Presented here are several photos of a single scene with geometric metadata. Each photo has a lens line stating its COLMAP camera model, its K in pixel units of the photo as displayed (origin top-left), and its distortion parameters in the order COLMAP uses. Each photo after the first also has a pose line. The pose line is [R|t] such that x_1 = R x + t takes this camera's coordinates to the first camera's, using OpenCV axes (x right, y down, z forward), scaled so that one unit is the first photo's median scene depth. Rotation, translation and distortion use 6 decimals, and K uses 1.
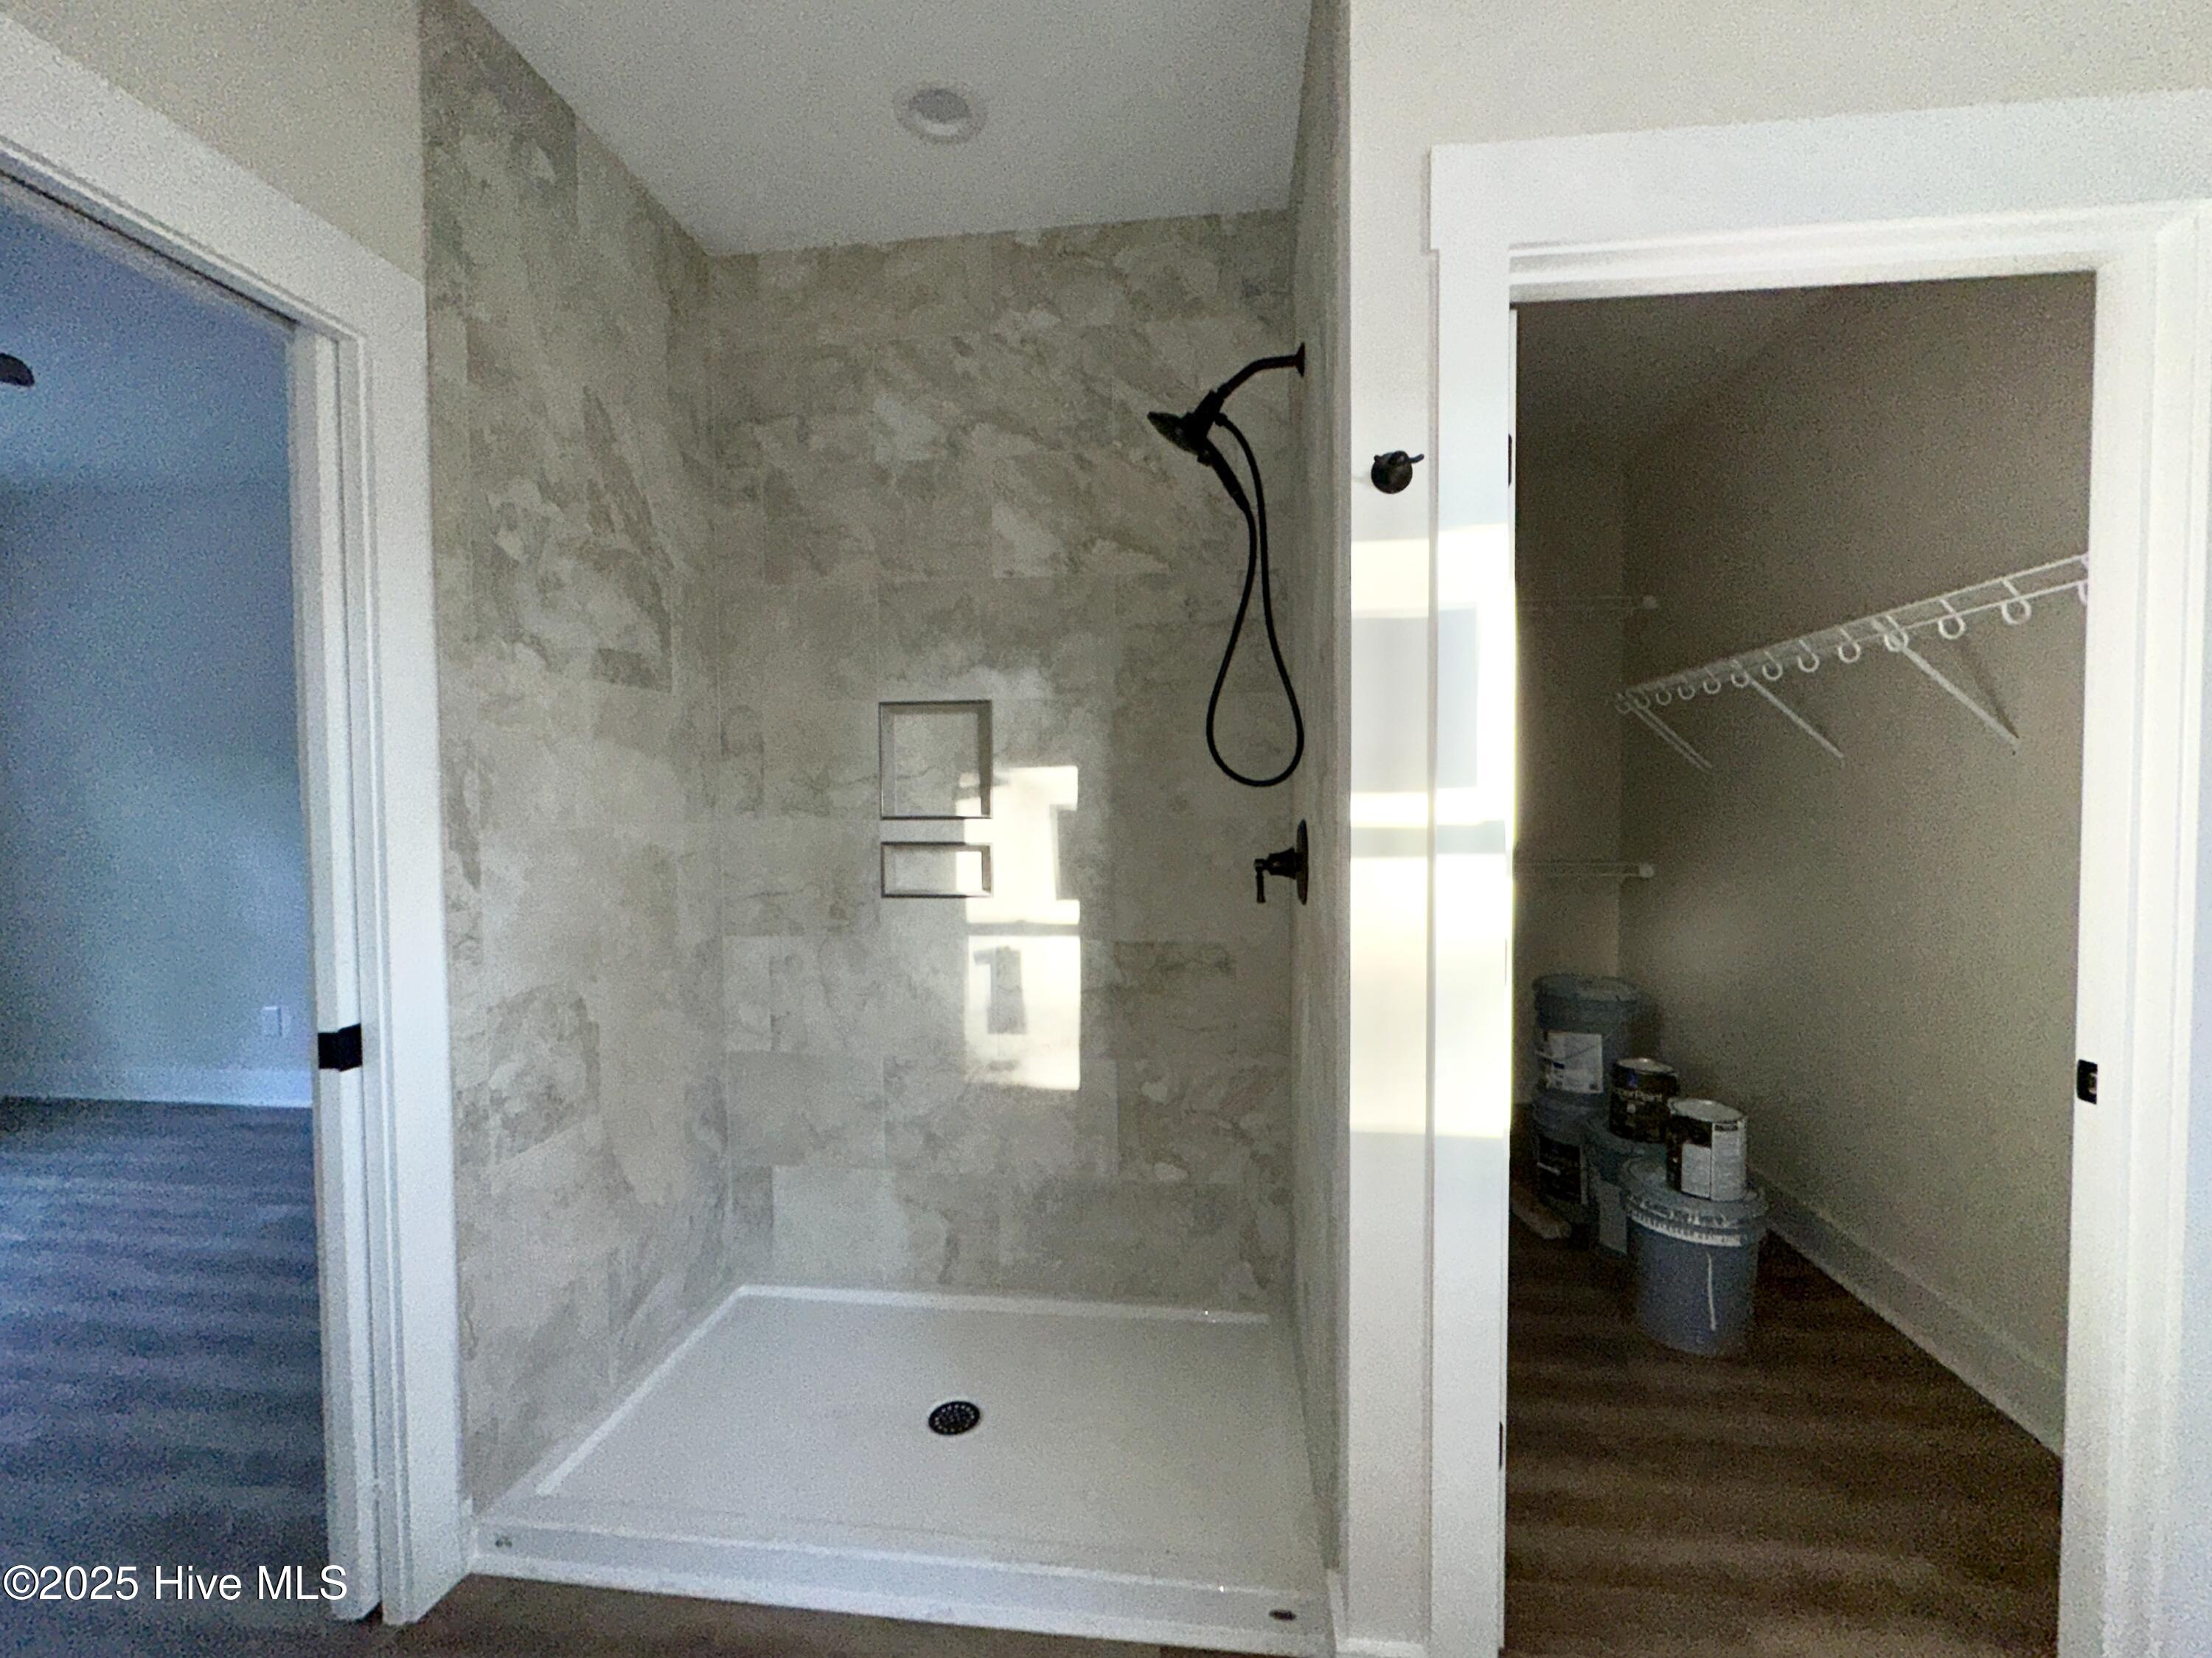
lens RADIAL K [[909.5, 0, 1096.9], [0, 909.5, 830.2], [0, 0, 1]] dist [0.001413, 0.000024]
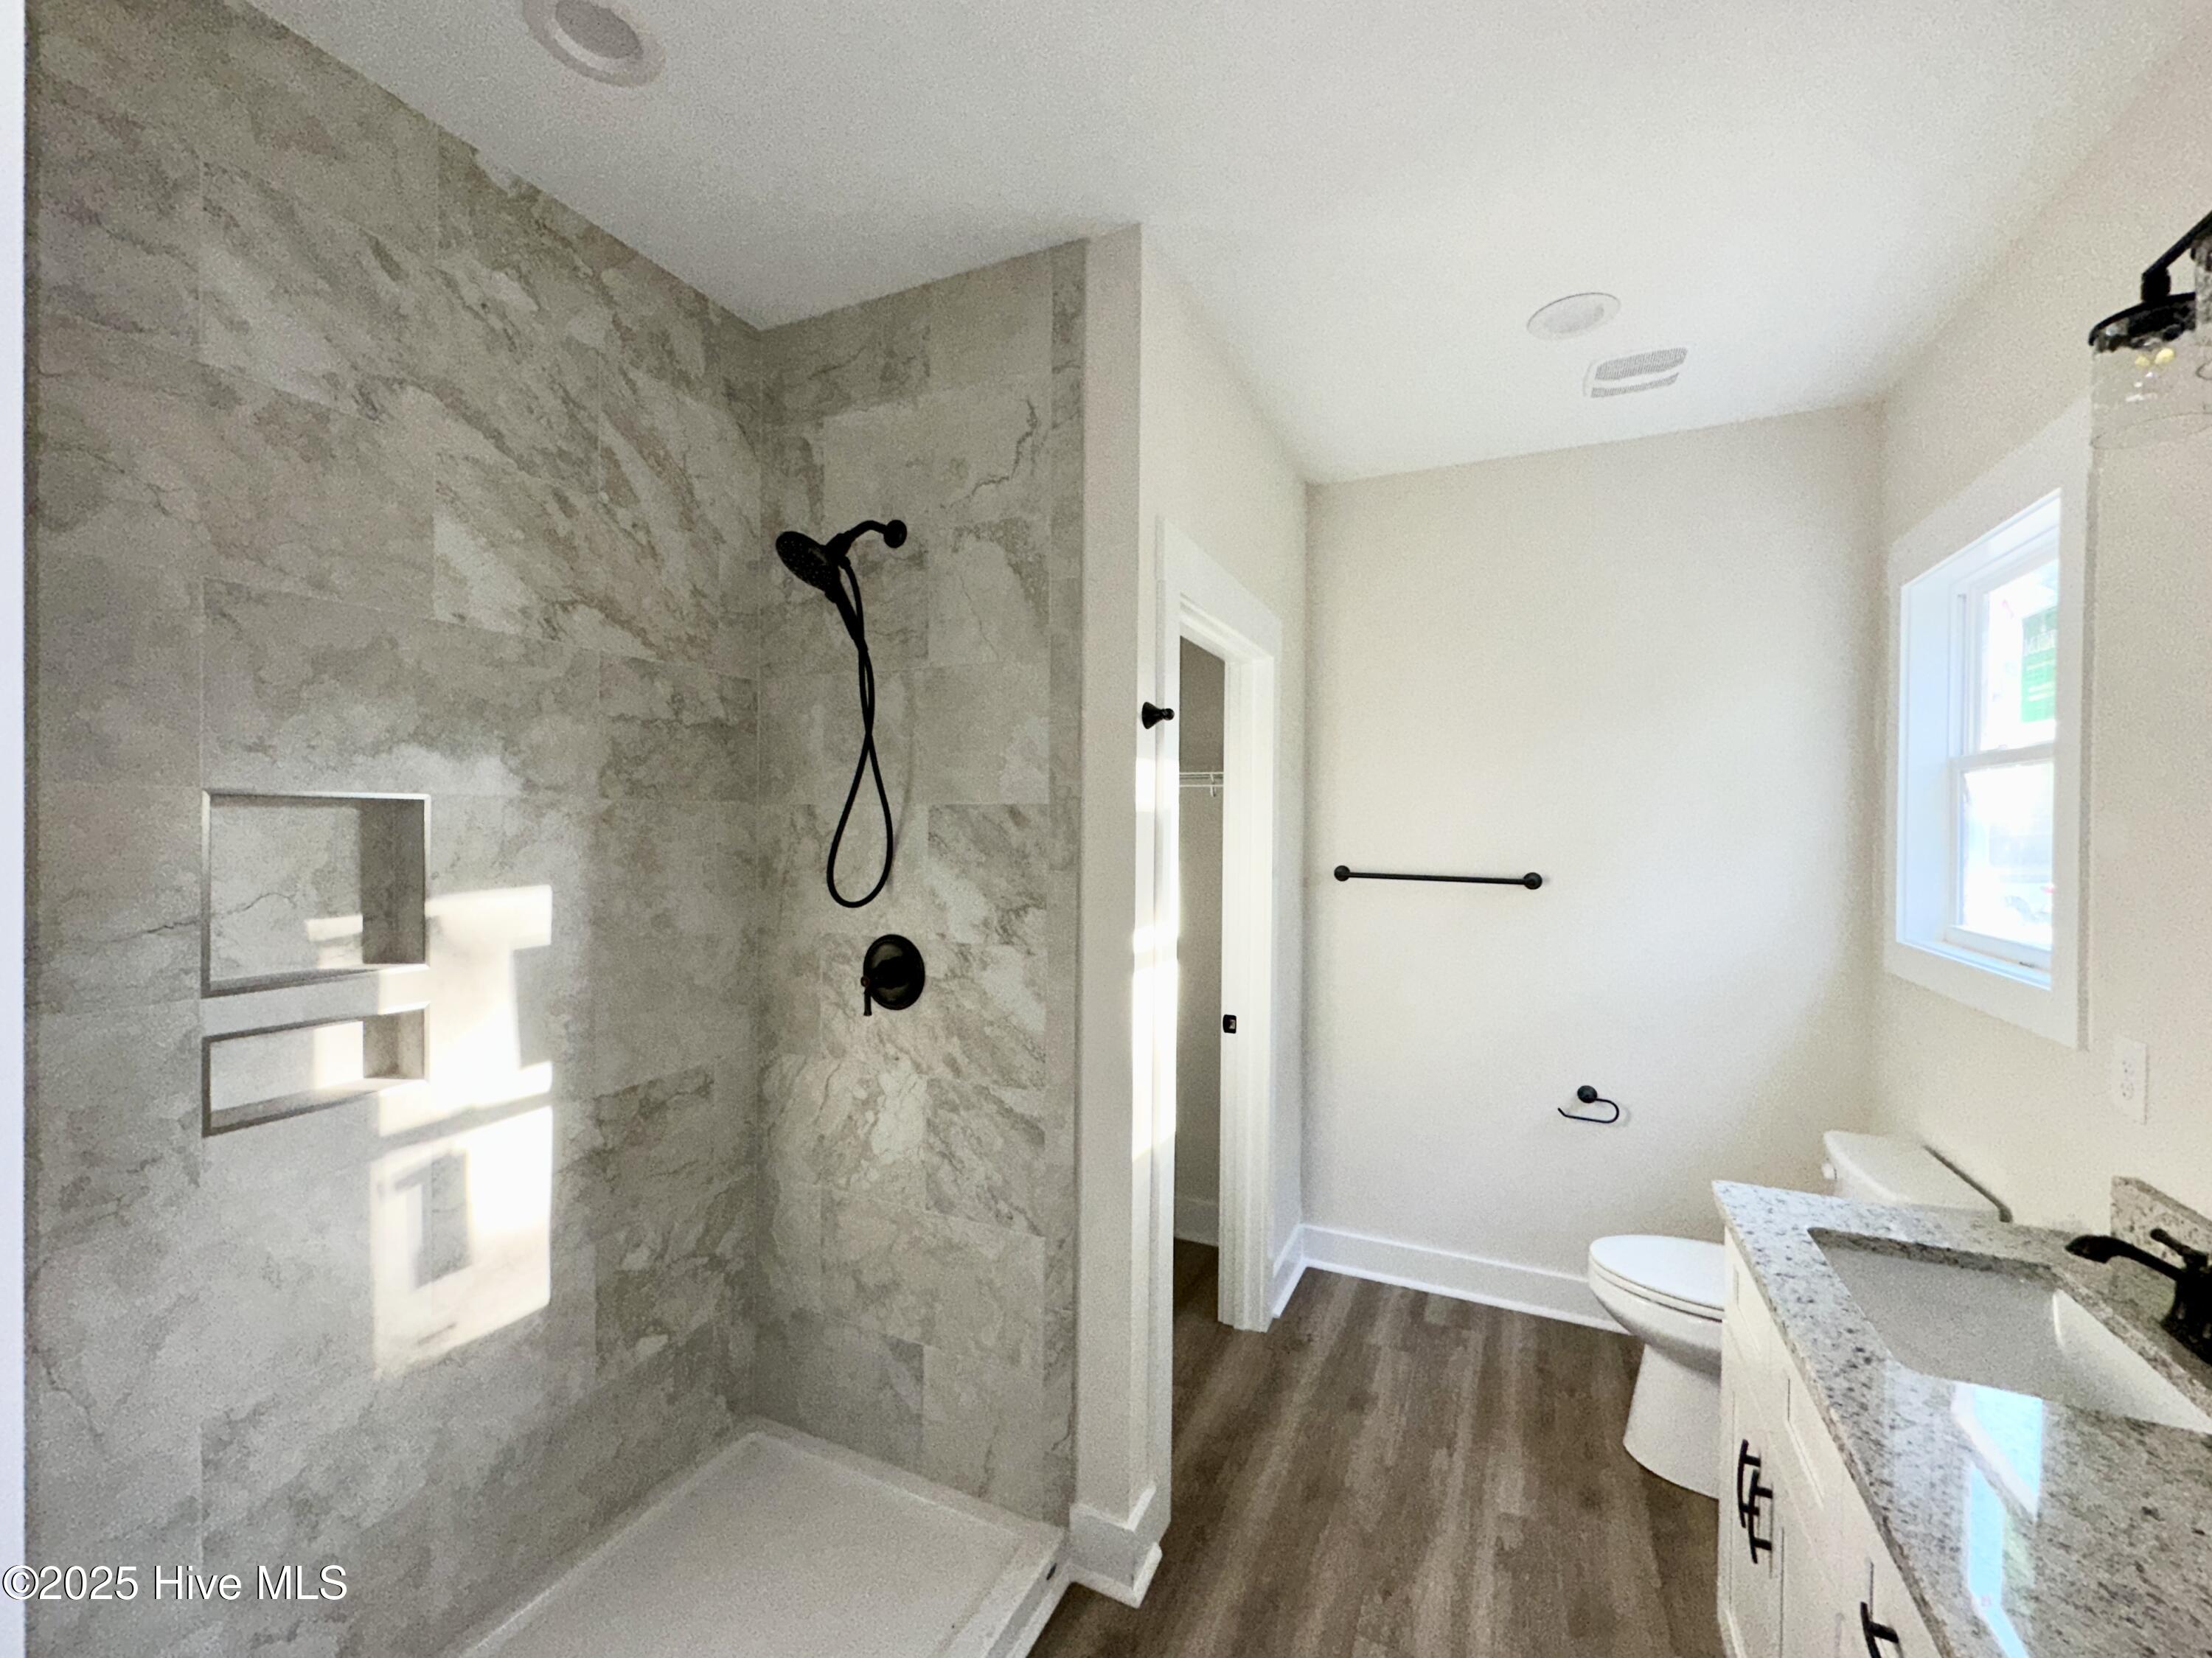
lens RADIAL K [[909.5, 0, 1086.5], [0, 909.5, 835.0], [0, 0, 1]] dist [0.001413, 0.000024]
pose [[0.327129, -0.006428, 0.944958, -0.606528], [0.020421, 0.999791, -0.000268, -0.103864], [-0.944759, 0.019385, 0.327192, 0.312586]]
